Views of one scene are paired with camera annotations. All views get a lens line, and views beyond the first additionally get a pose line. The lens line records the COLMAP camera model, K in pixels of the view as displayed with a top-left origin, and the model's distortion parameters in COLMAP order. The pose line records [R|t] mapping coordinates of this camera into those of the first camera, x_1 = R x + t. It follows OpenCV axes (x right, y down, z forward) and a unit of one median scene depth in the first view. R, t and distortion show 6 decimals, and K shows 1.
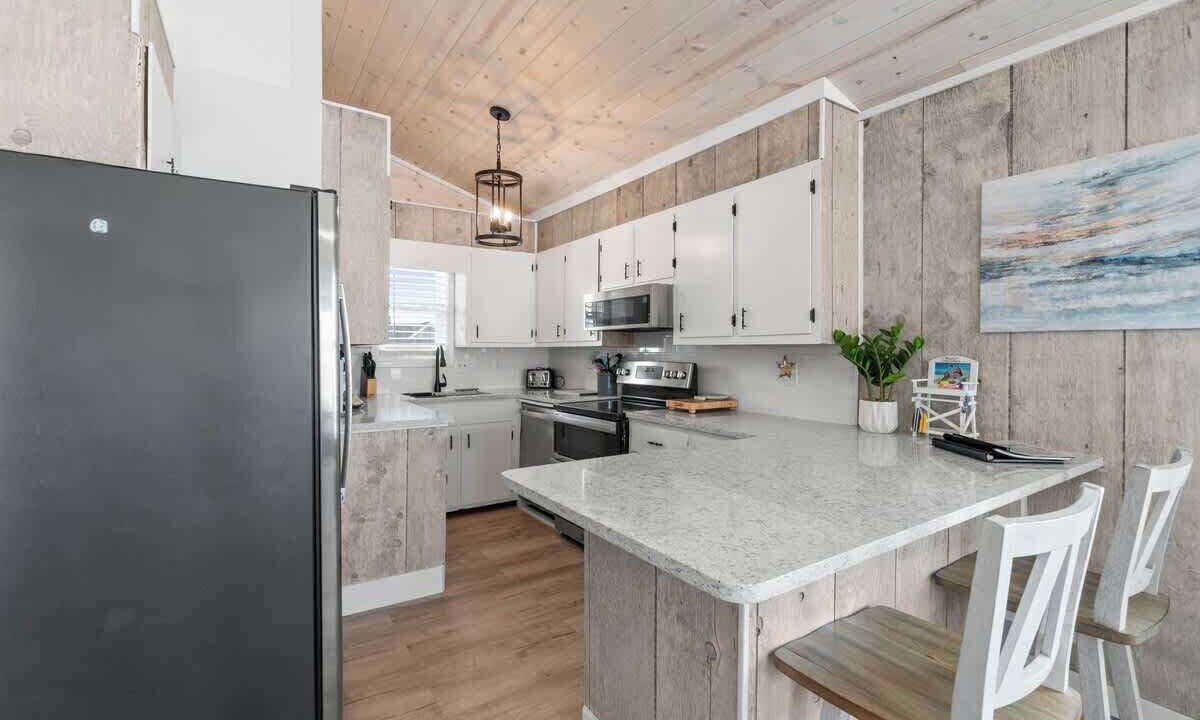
lens RADIAL K [[539.9, 0, 610.4], [0, 539.9, 348.0], [0, 0, 1]] dist [-0.000072, 0.000730]
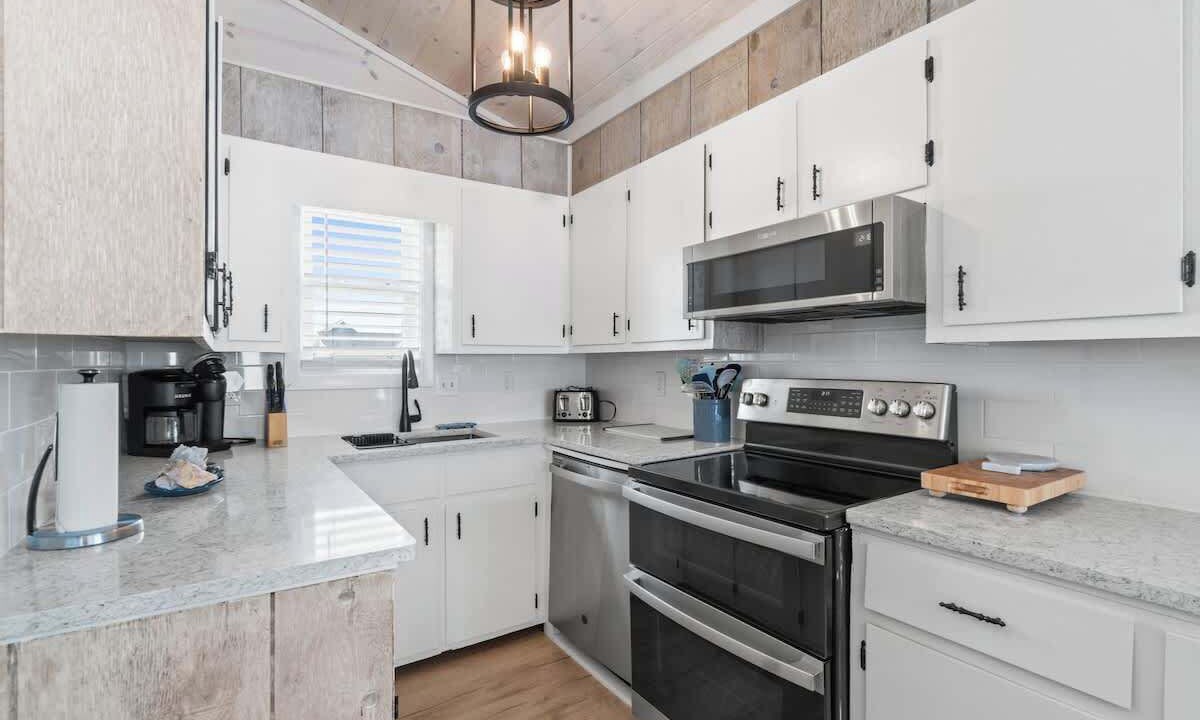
lens RADIAL K [[558.0, 0, 596.7], [0, 558.0, 363.7], [0, 0, 1]] dist [-0.008515, -0.000187]
pose [[0.999801, -0.003652, -0.019602, -0.135936], [0.003840, 0.999947, 0.009531, 0.005518], [0.019566, -0.009605, 0.999762, 0.537444]]
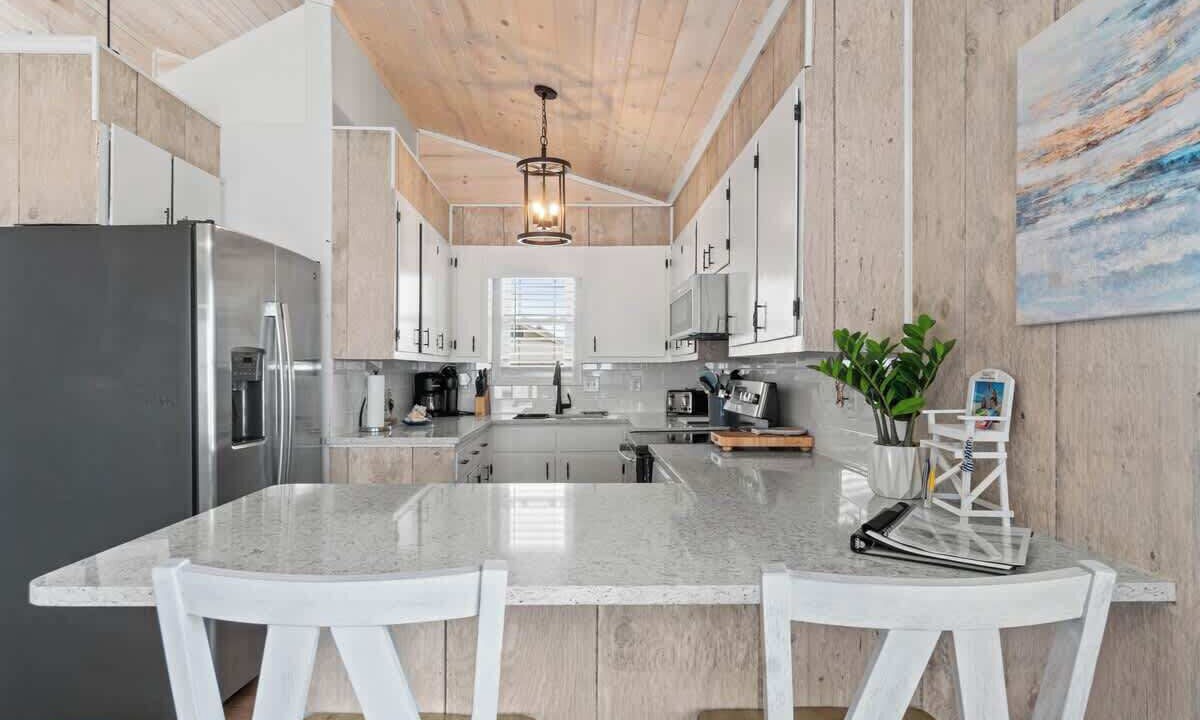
lens RADIAL K [[689.1, 0, 603.6], [0, 689.1, 363.3], [0, 0, 1]] dist [0.001021, -0.000271]
pose [[0.835244, -0.006739, -0.549838, 0.475707], [0.004327, 0.999974, -0.005683, 0.007325], [0.549863, 0.002367, 0.835252, 0.129455]]
